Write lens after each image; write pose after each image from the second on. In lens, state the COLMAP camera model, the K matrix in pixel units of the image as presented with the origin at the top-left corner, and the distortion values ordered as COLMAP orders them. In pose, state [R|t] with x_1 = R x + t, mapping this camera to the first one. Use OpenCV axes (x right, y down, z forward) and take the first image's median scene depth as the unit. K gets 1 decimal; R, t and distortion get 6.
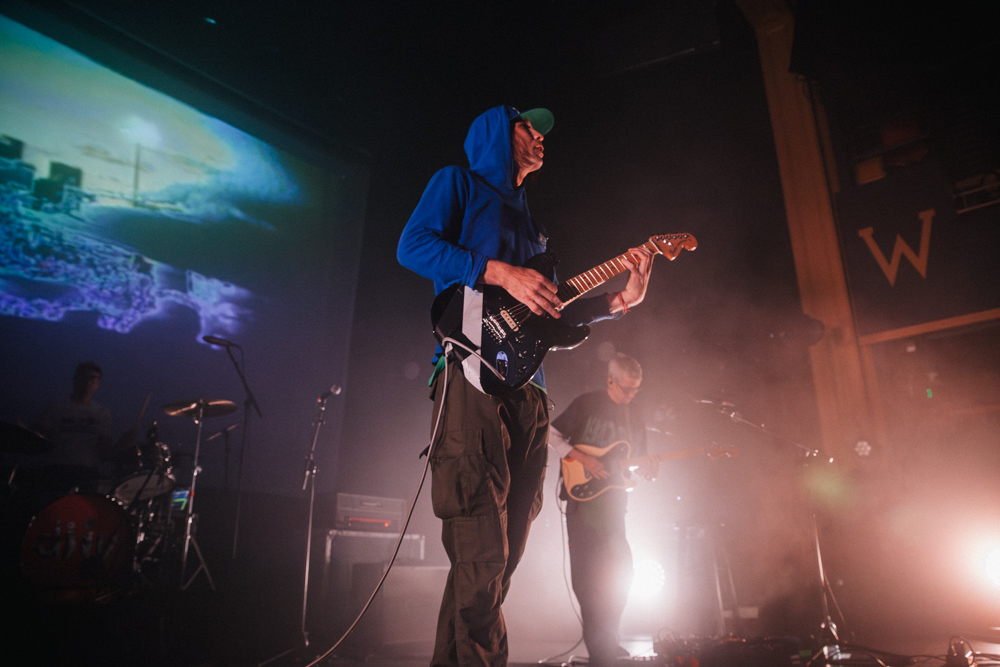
lens RADIAL K [[703.9, 0, 500.0], [0, 703.9, 333.5], [0, 0, 1]] dist [-0.120428, 0.085407]
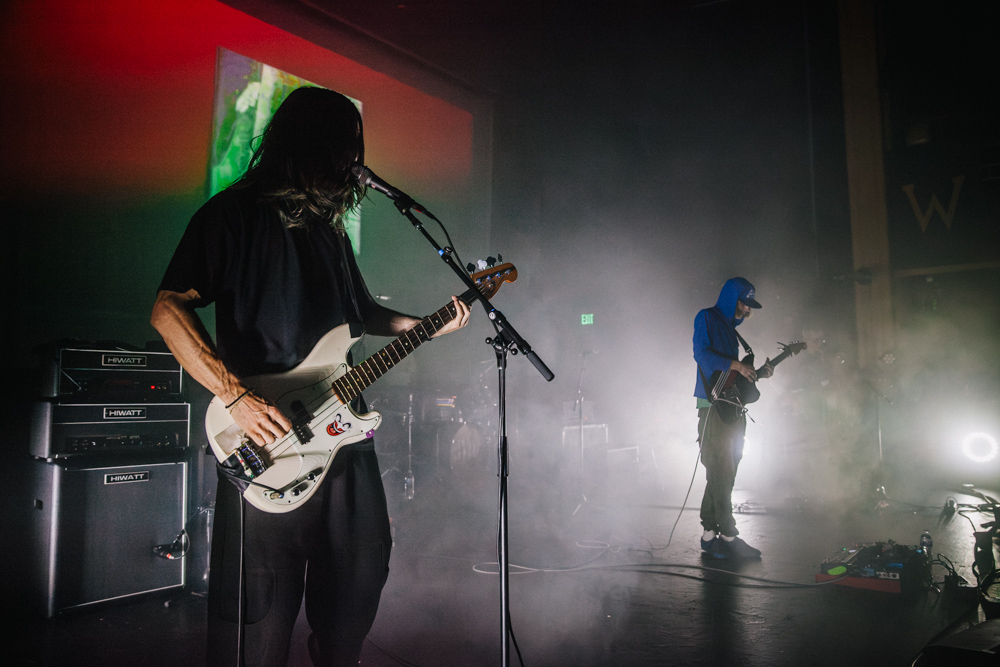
lens RADIAL K [[728.5, 0, 500.0], [0, 728.5, 333.5], [0, 0, 1]] dist [-0.122940, 0.092443]
pose [[0.998741, 0.006850, 0.049689, -0.507485], [-0.019019, 0.968374, 0.248778, -0.339860], [-0.046414, -0.249410, 0.967285, -0.535137]]
